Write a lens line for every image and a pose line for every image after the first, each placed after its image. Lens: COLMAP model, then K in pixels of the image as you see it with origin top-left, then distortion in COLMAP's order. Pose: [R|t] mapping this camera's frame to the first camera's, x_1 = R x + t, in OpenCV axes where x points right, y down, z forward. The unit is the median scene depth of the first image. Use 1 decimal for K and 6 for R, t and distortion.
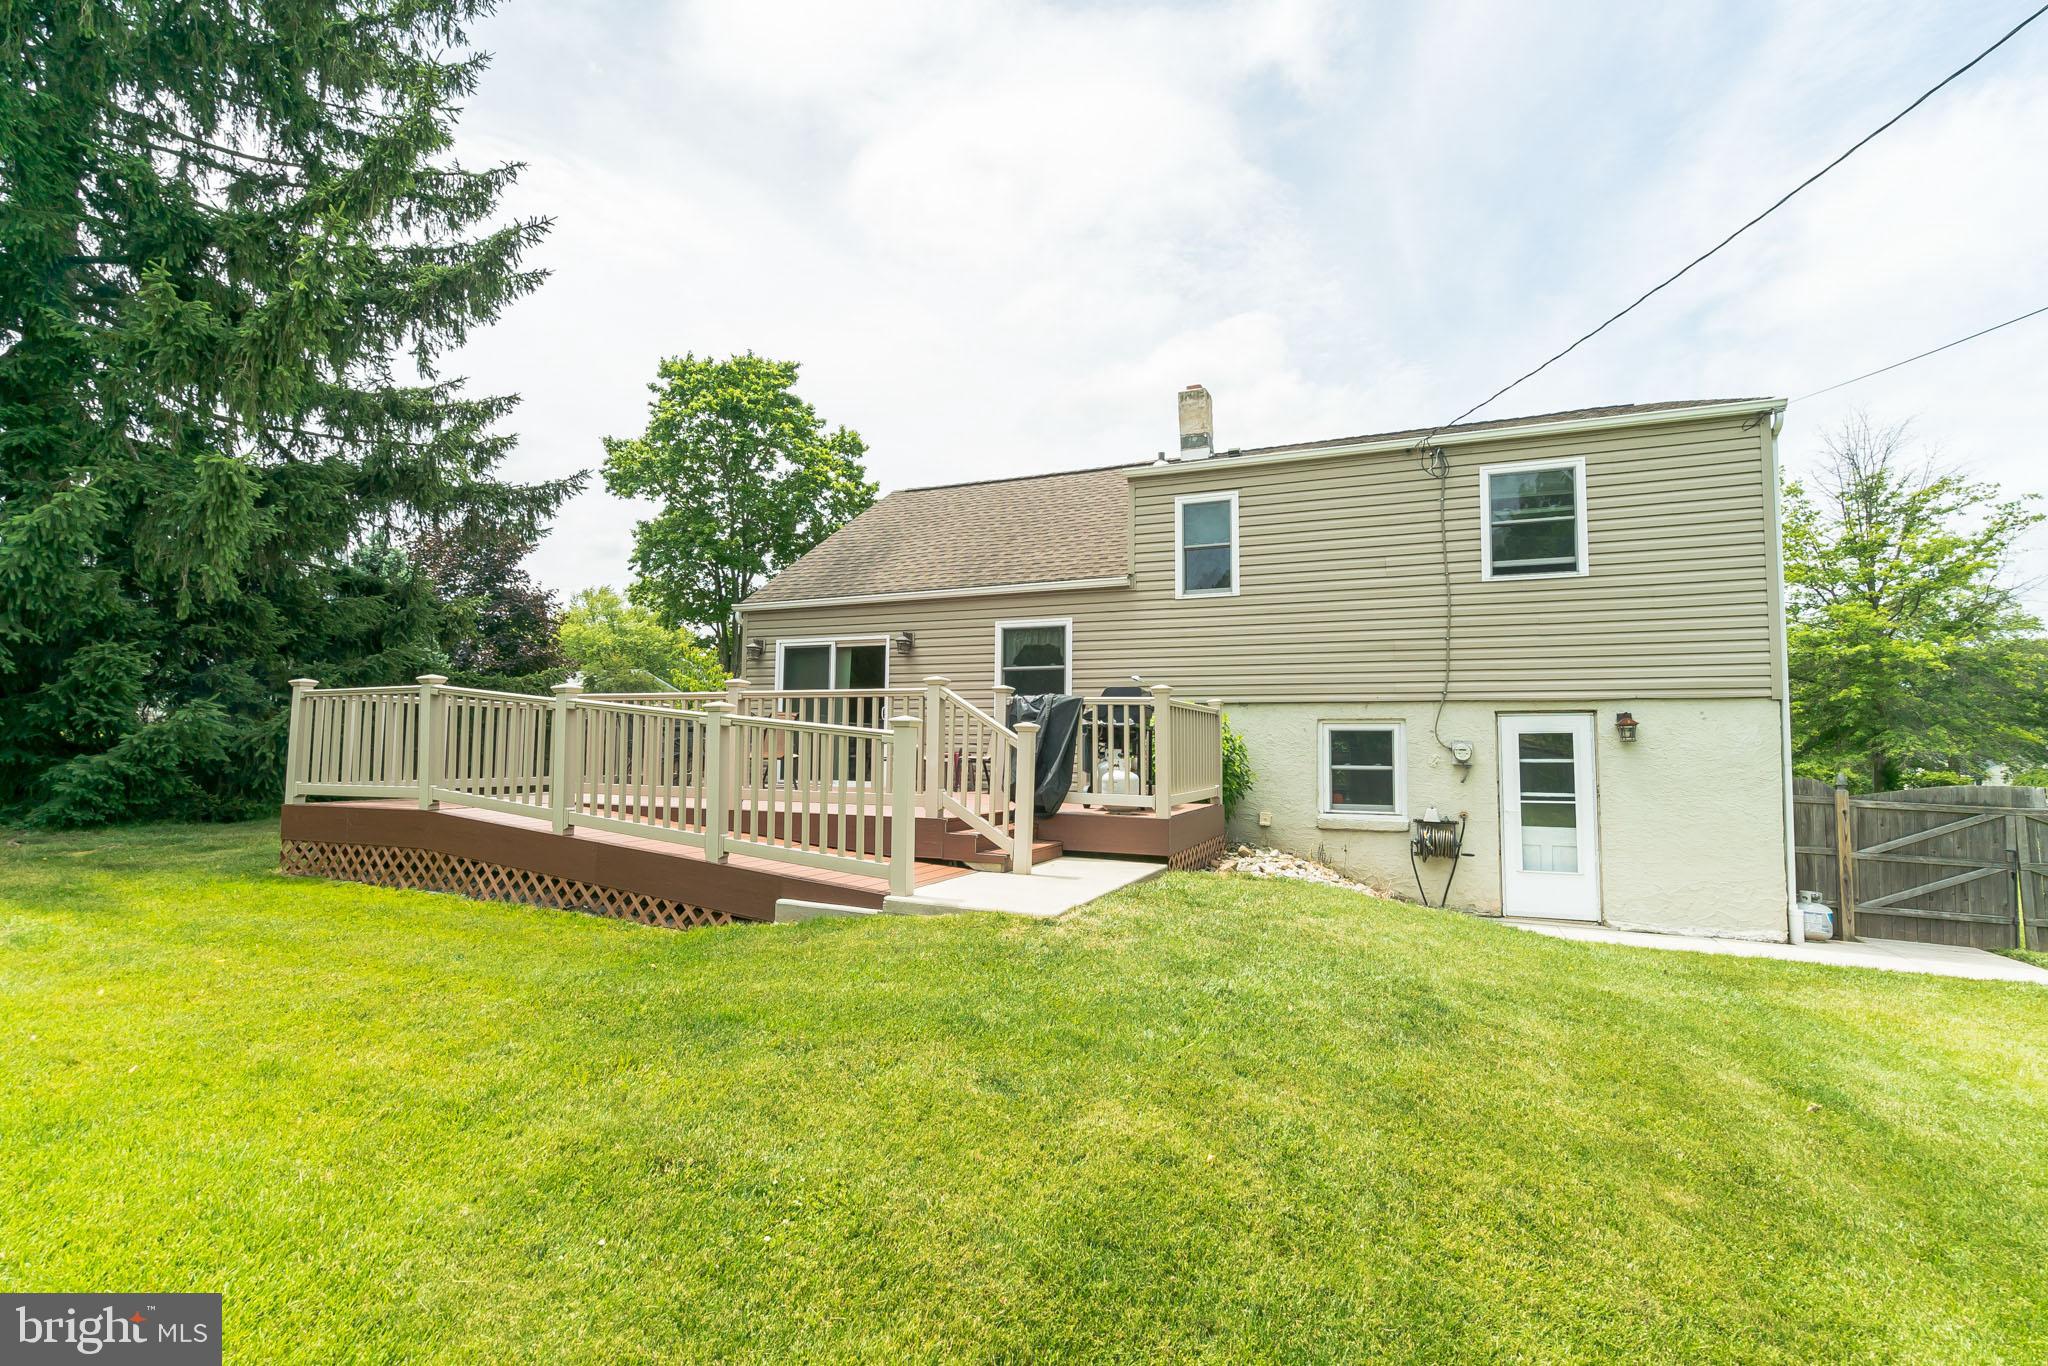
lens RADIAL K [[931.3, 0, 1020.0], [0, 931.3, 683.1], [0, 0, 1]] dist [-0.002825, 0.000785]
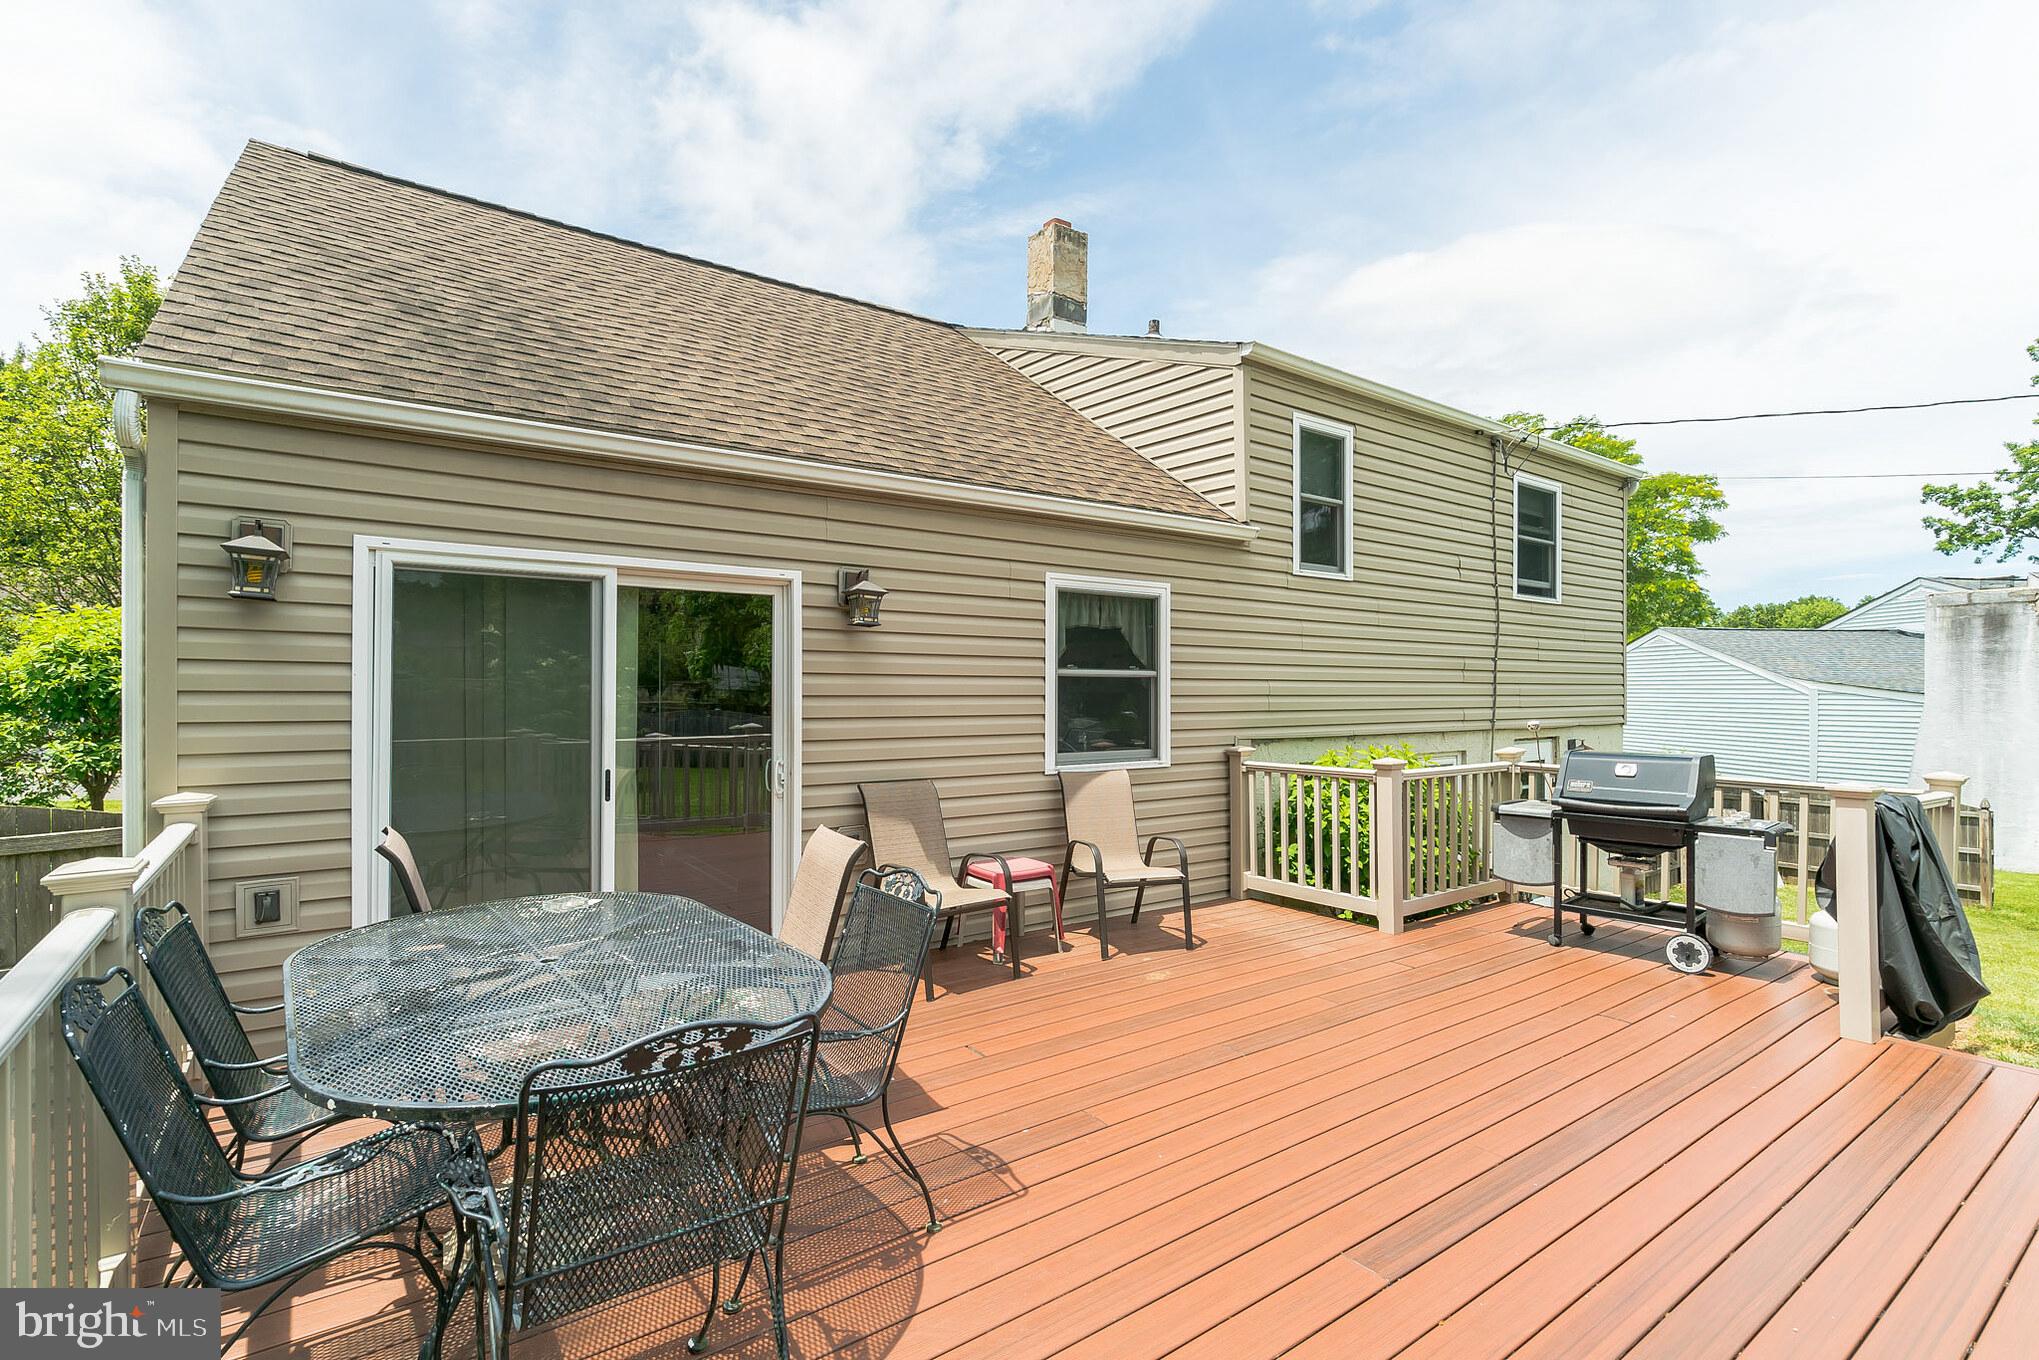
lens RADIAL K [[933.9, 0, 1022.2], [0, 933.9, 685.7], [0, 0, 1]] dist [-0.003715, 0.003327]
pose [[0.510786, -0.007389, 0.859676, -0.536965], [-0.059478, 0.997263, 0.043910, -0.034962], [-0.857648, -0.073560, 0.508948, 0.931765]]
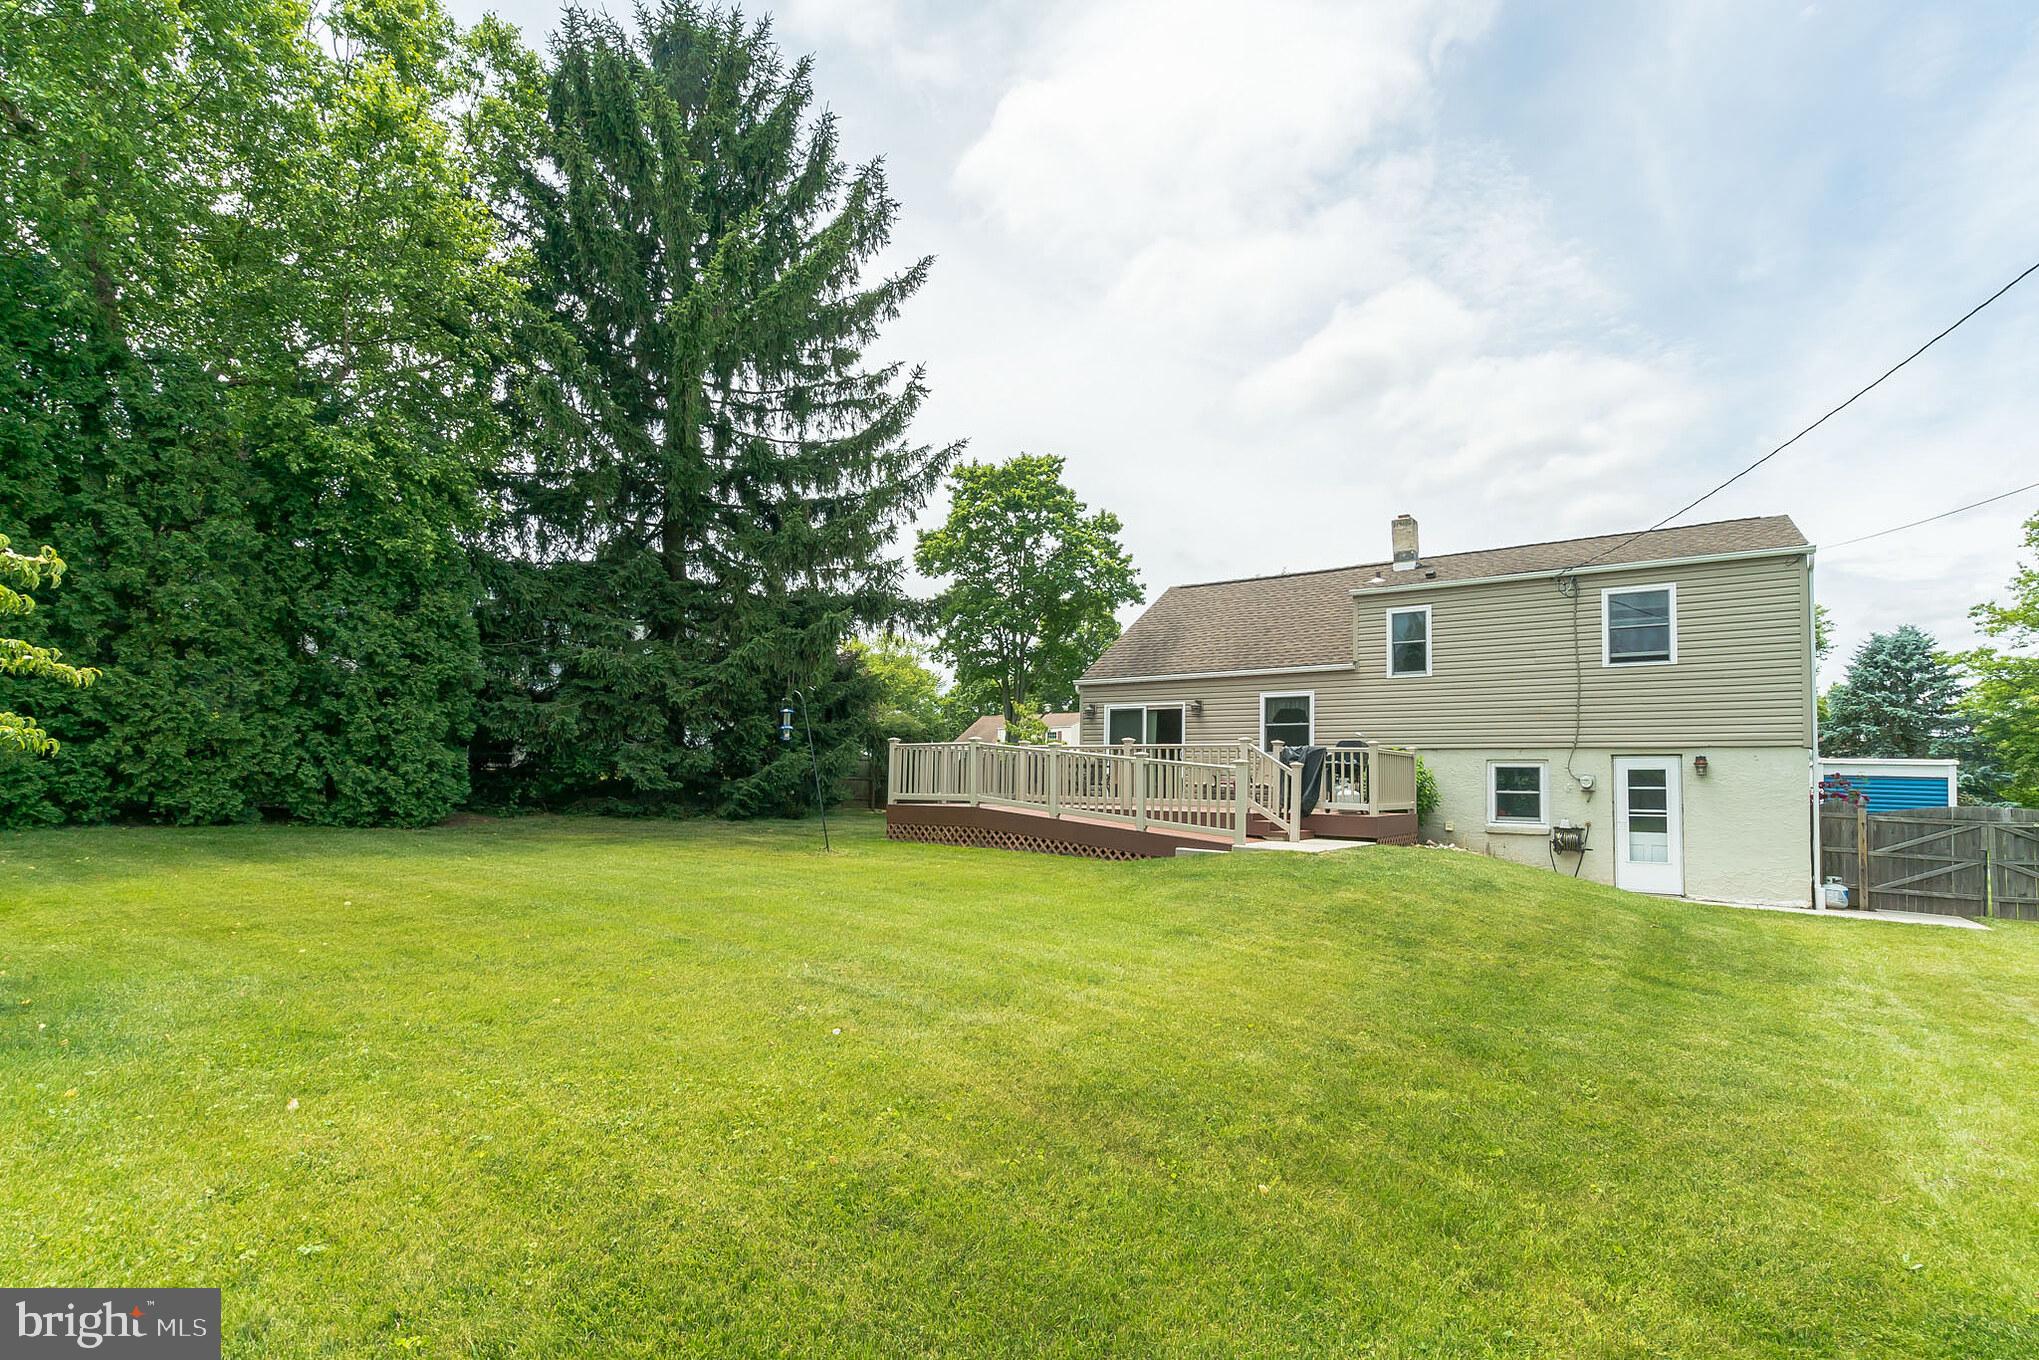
lens RADIAL K [[933.9, 0, 1044.0], [0, 933.9, 730.1], [0, 0, 1]] dist [-0.003715, 0.003327]
pose [[0.978782, -0.004961, -0.204846, -0.070985], [0.007548, 0.999901, 0.011850, -0.033253], [0.204767, -0.013145, 0.978722, -0.635716]]
